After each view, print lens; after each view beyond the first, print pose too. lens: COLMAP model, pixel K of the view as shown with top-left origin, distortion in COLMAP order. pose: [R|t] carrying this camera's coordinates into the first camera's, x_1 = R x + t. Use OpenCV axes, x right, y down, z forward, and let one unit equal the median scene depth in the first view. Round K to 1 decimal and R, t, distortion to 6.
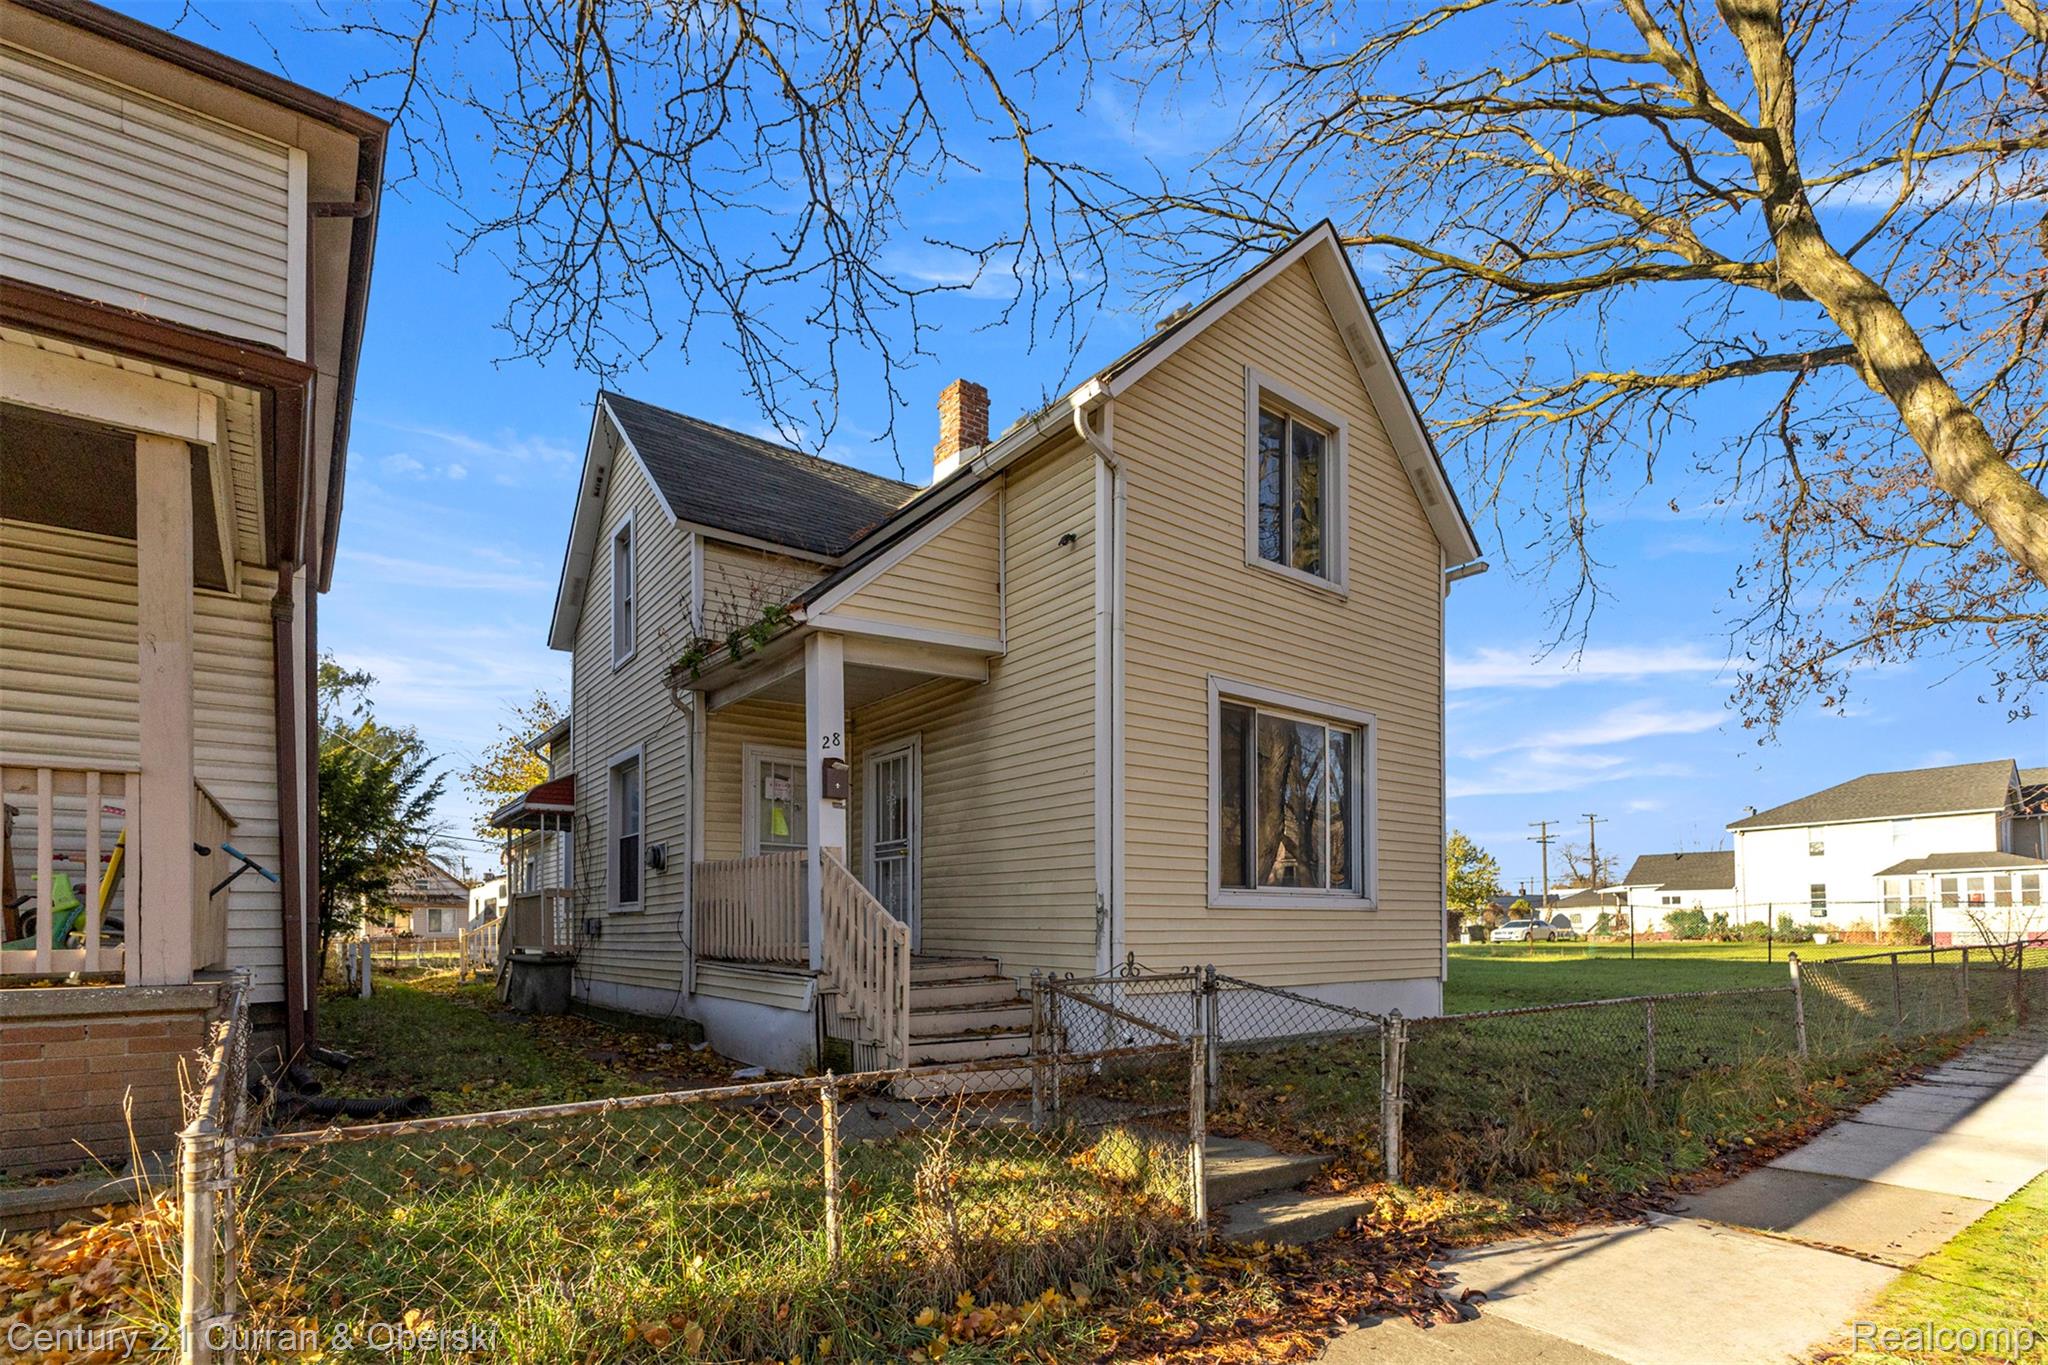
lens RADIAL K [[947.6, 0, 1024.0], [0, 947.6, 682.5], [0, 0, 1]] dist [0.002357, 0.000518]
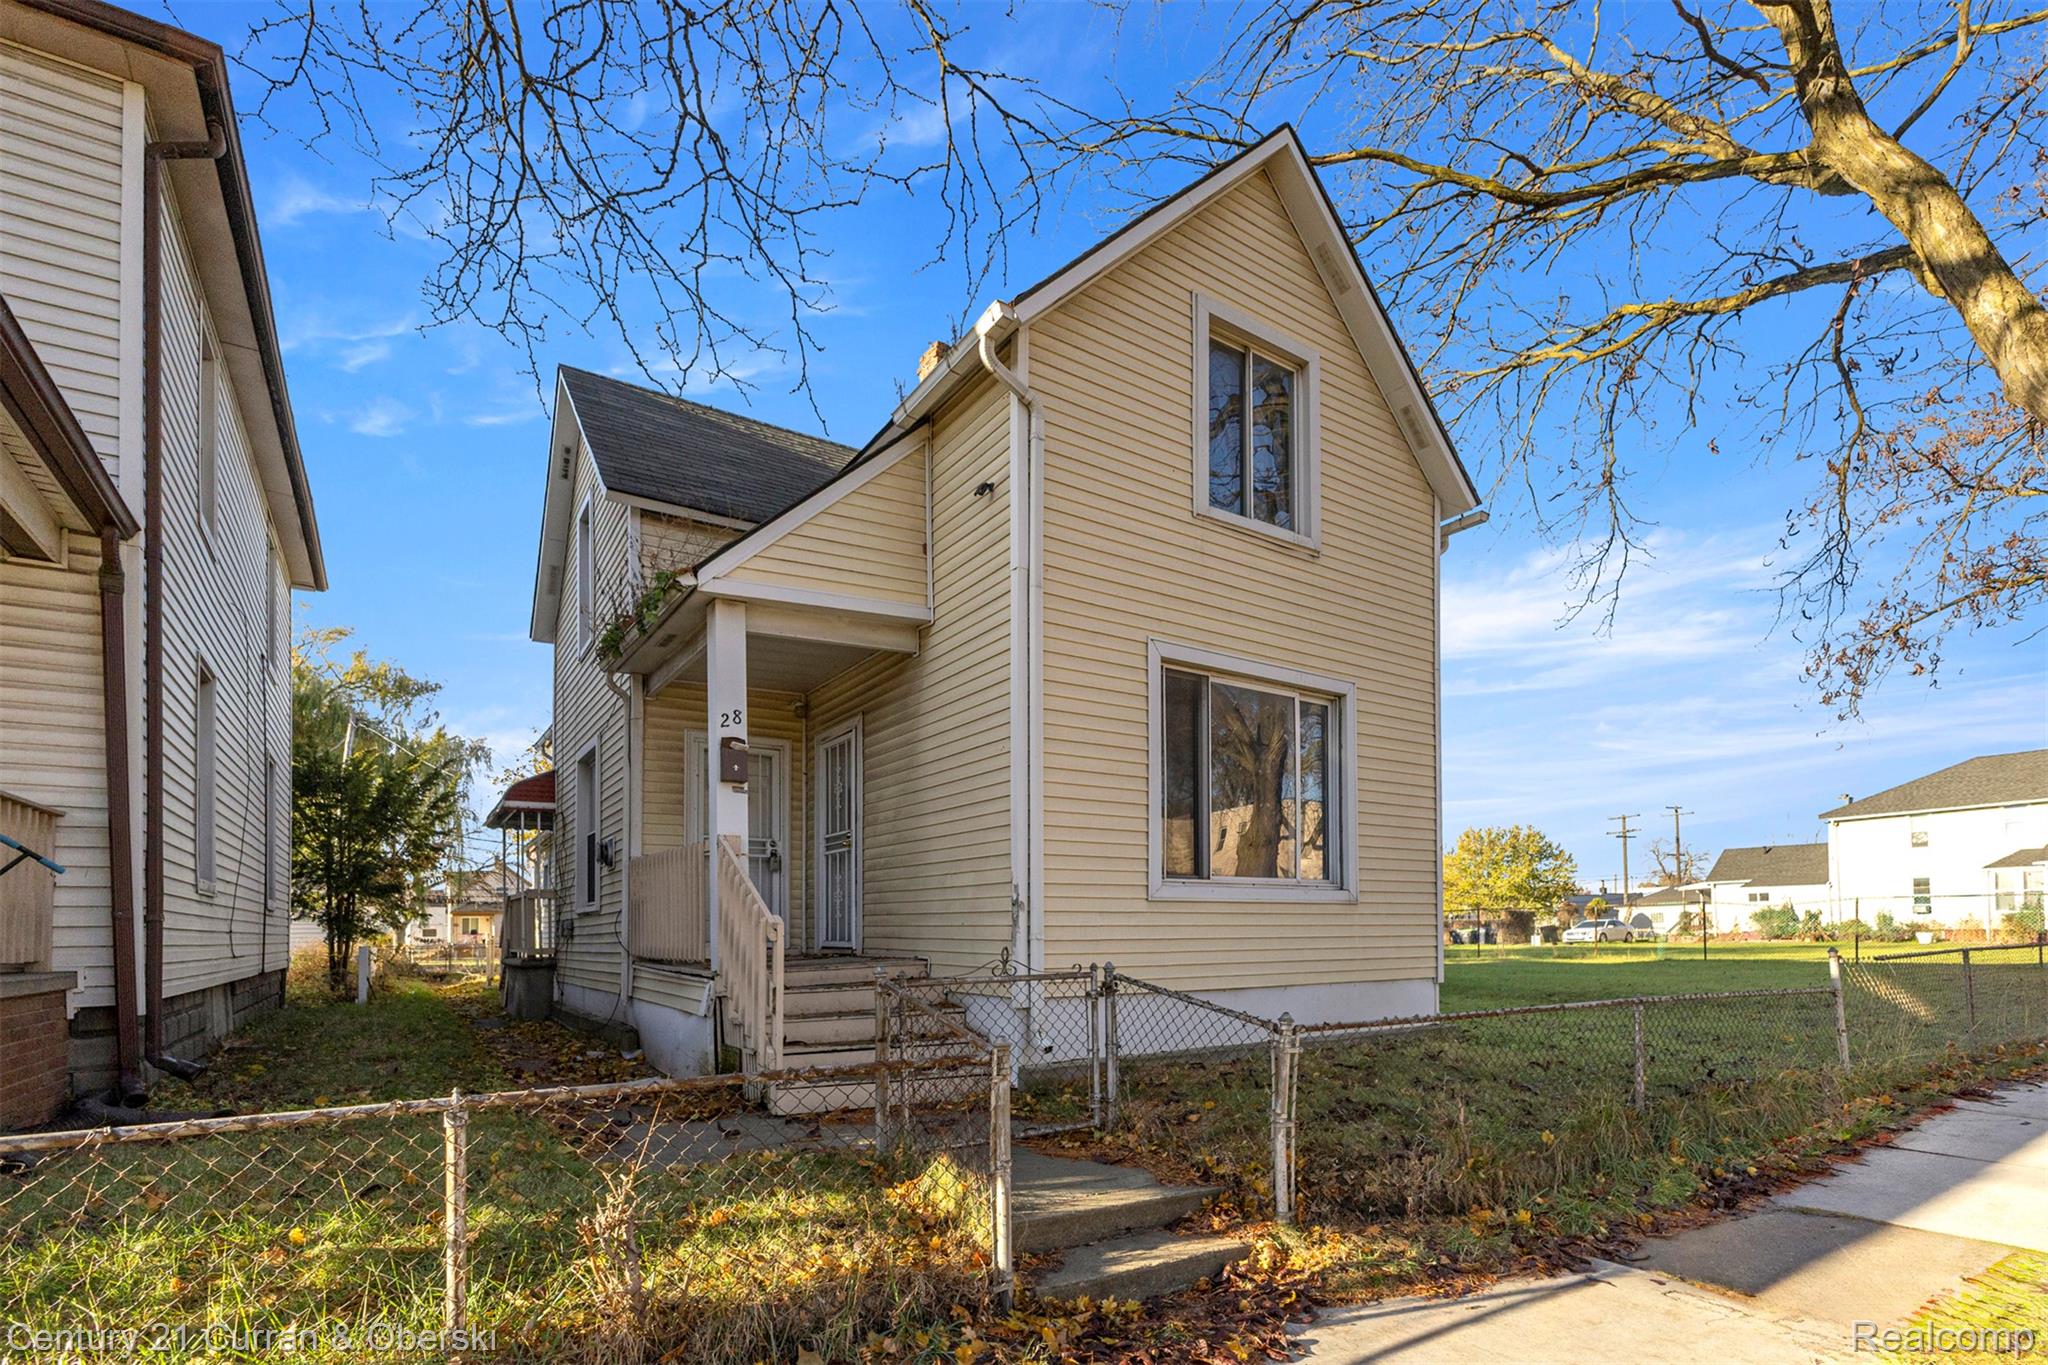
lens RADIAL K [[986.0, 0, 1013.7], [0, 986.0, 682.5], [0, 0, 1]] dist [0.004915, -0.001401]
pose [[0.998678, -0.016371, -0.048728, 0.108705], [0.016725, 0.999837, 0.006858, 0.023982], [0.048608, -0.007664, 0.998789, 0.068015]]
